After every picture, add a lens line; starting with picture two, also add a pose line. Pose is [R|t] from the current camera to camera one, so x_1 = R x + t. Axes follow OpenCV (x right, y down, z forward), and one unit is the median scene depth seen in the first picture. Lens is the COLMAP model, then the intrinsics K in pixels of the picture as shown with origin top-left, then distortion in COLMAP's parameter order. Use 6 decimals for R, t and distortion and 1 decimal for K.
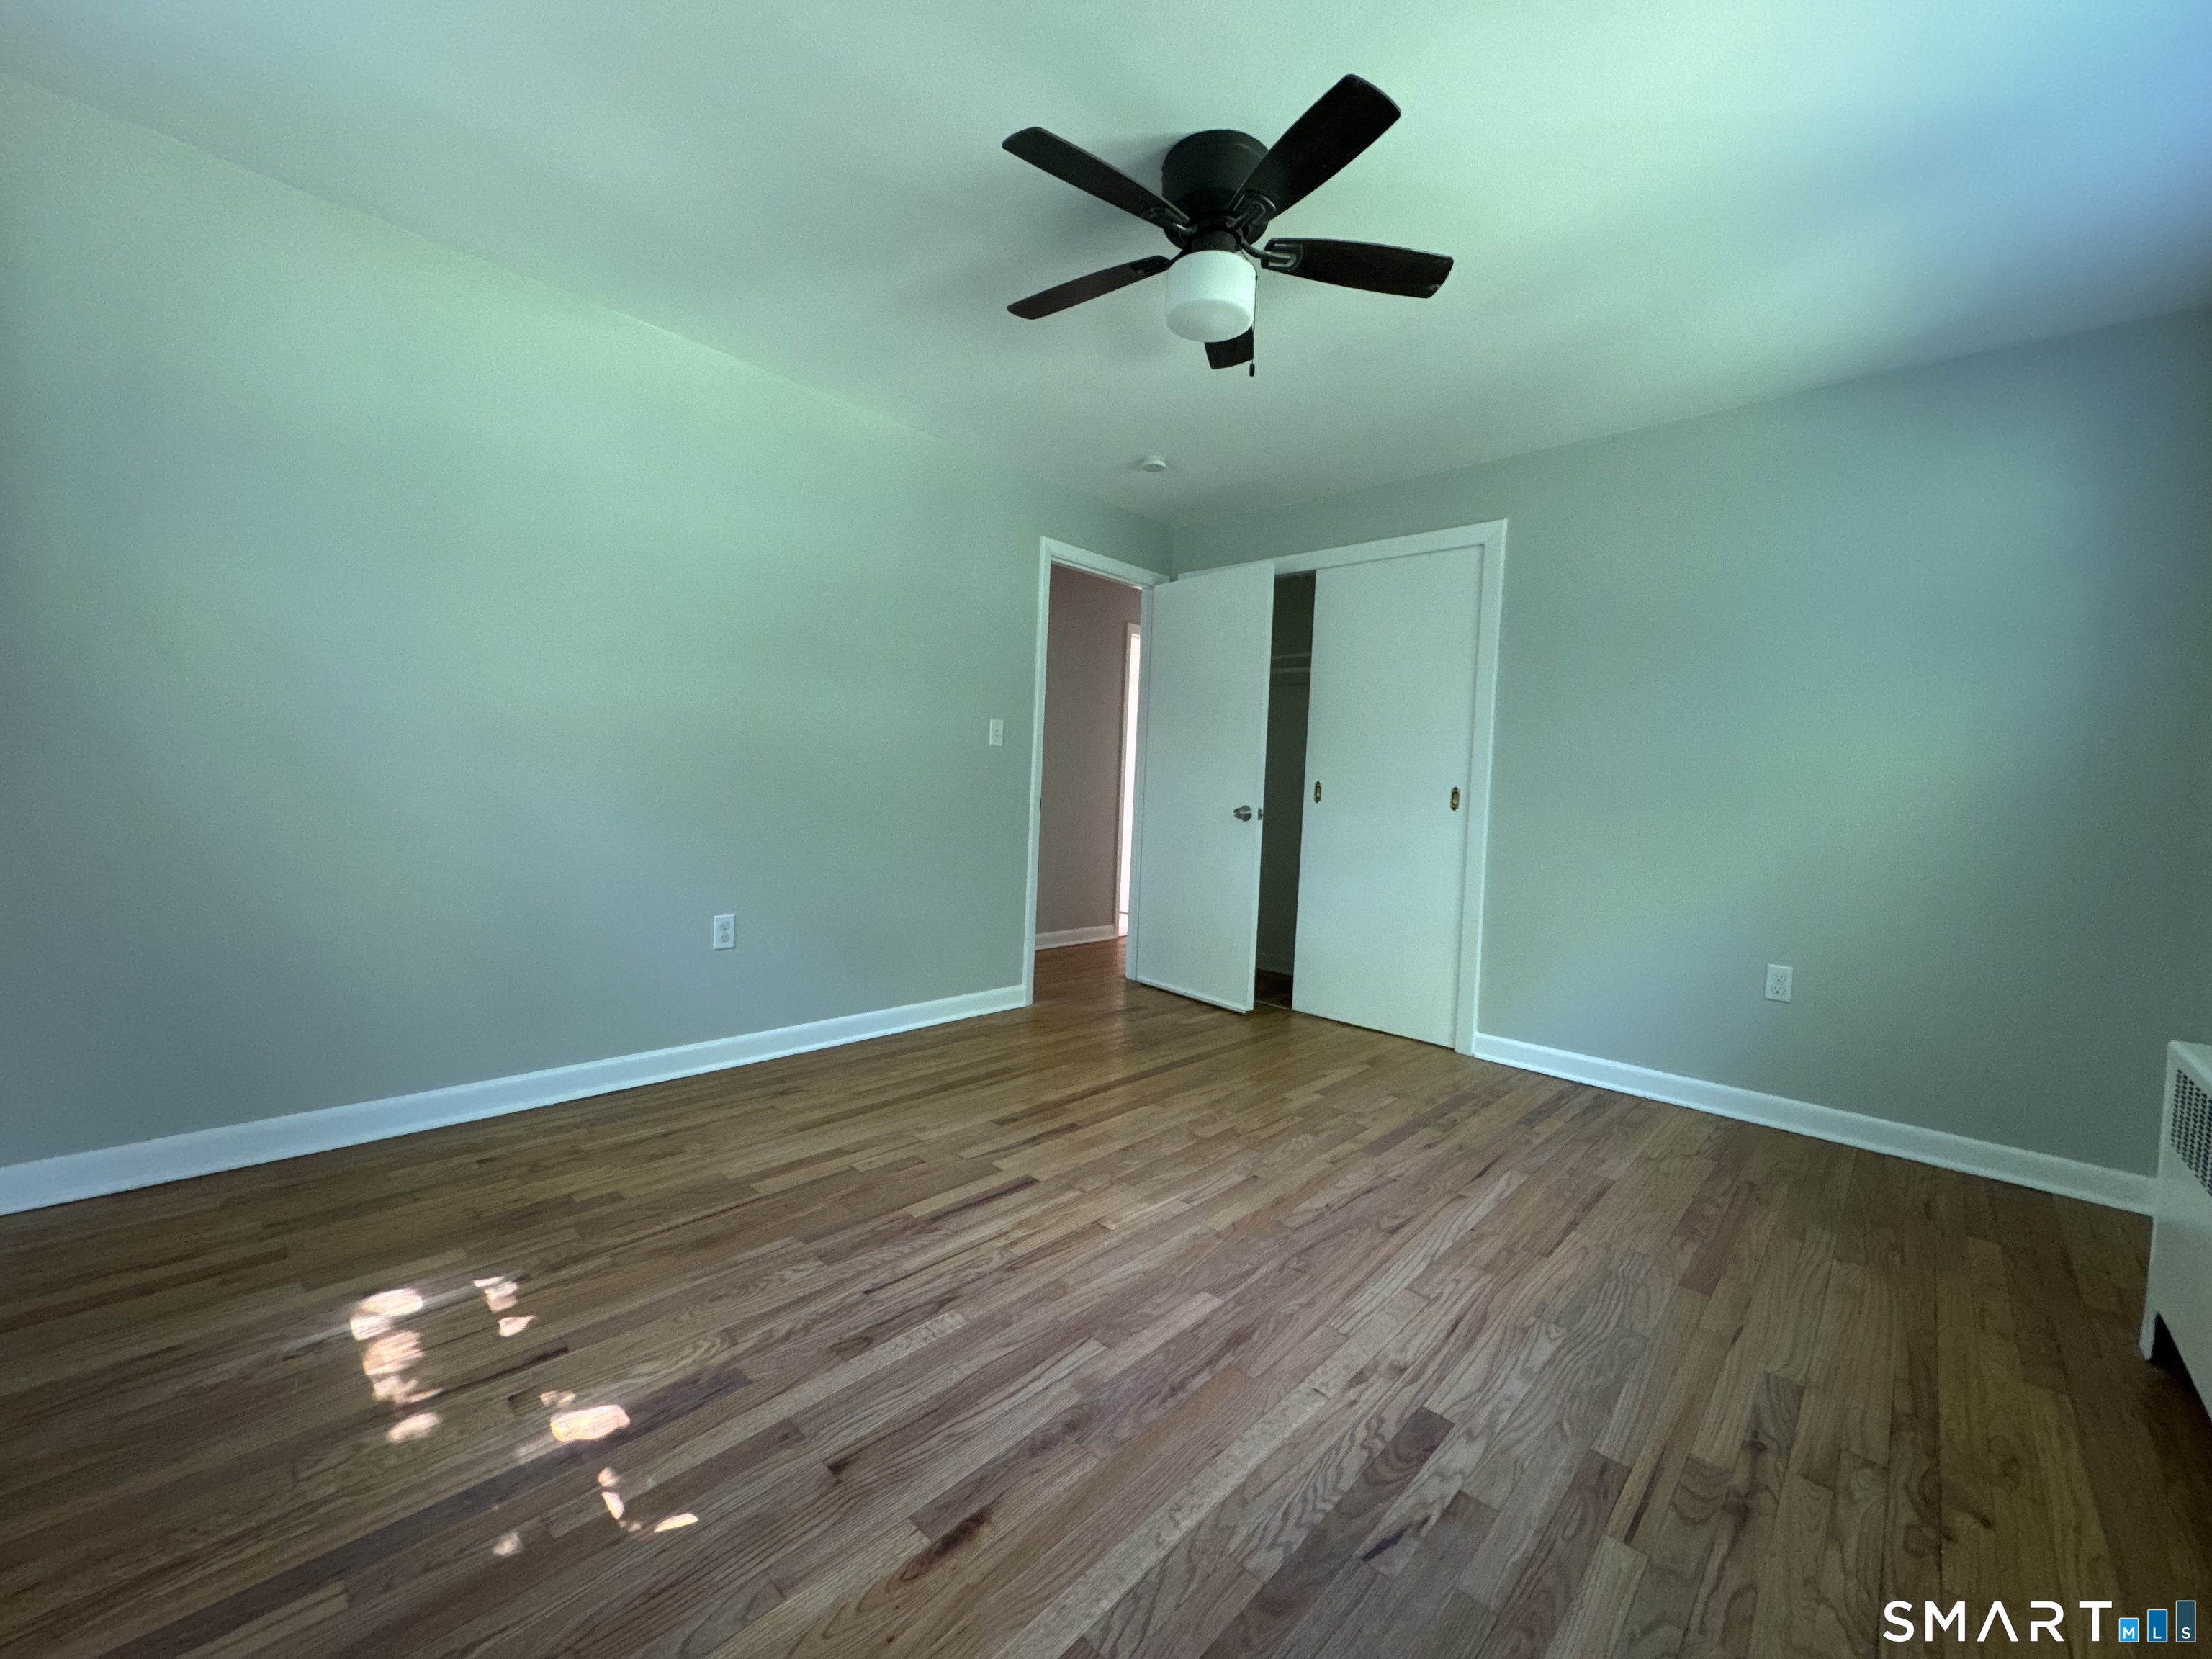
lens RADIAL K [[881.7, 0, 1109.4], [0, 881.7, 830.4], [0, 0, 1]] dist [-0.002019, -0.000100]
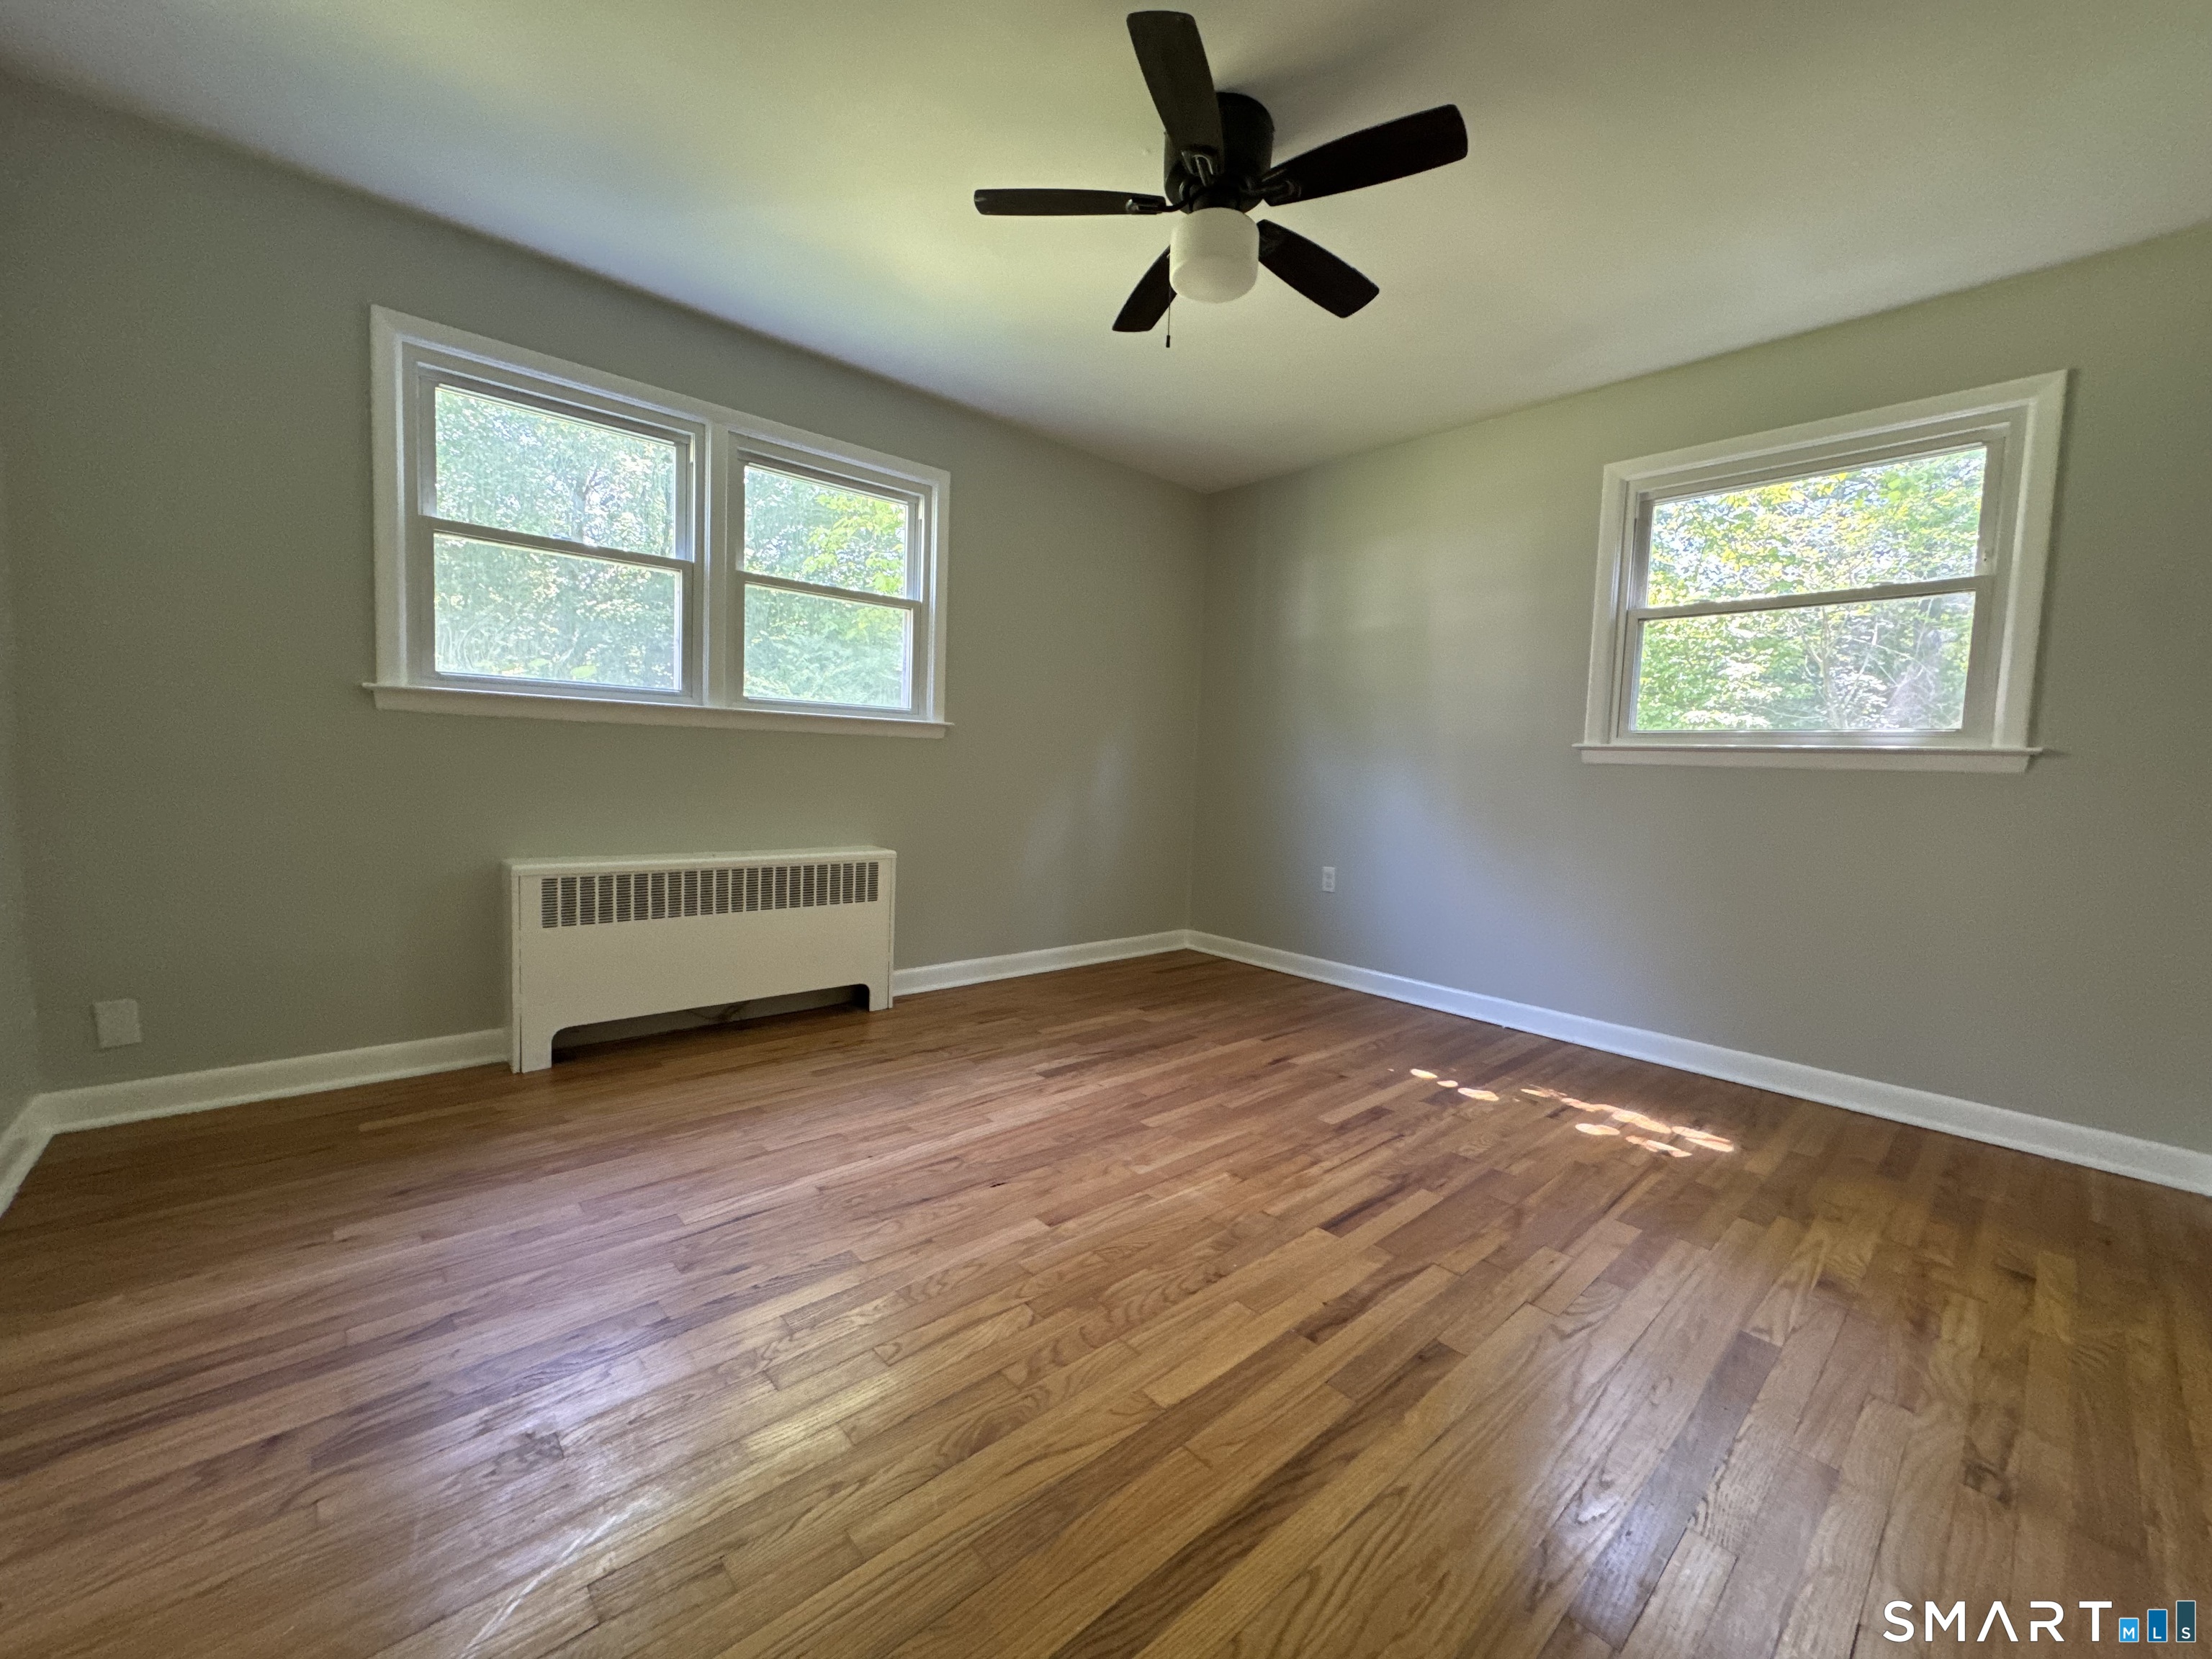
lens RADIAL K [[881.7, 0, 1109.4], [0, 881.7, 830.4], [0, 0, 1]] dist [-0.002019, -0.000100]
pose [[-0.993150, -0.086516, 0.078537, 0.098164], [-0.076418, 0.989391, 0.123558, -0.070007], [-0.088393, 0.116710, -0.989225, 2.088858]]
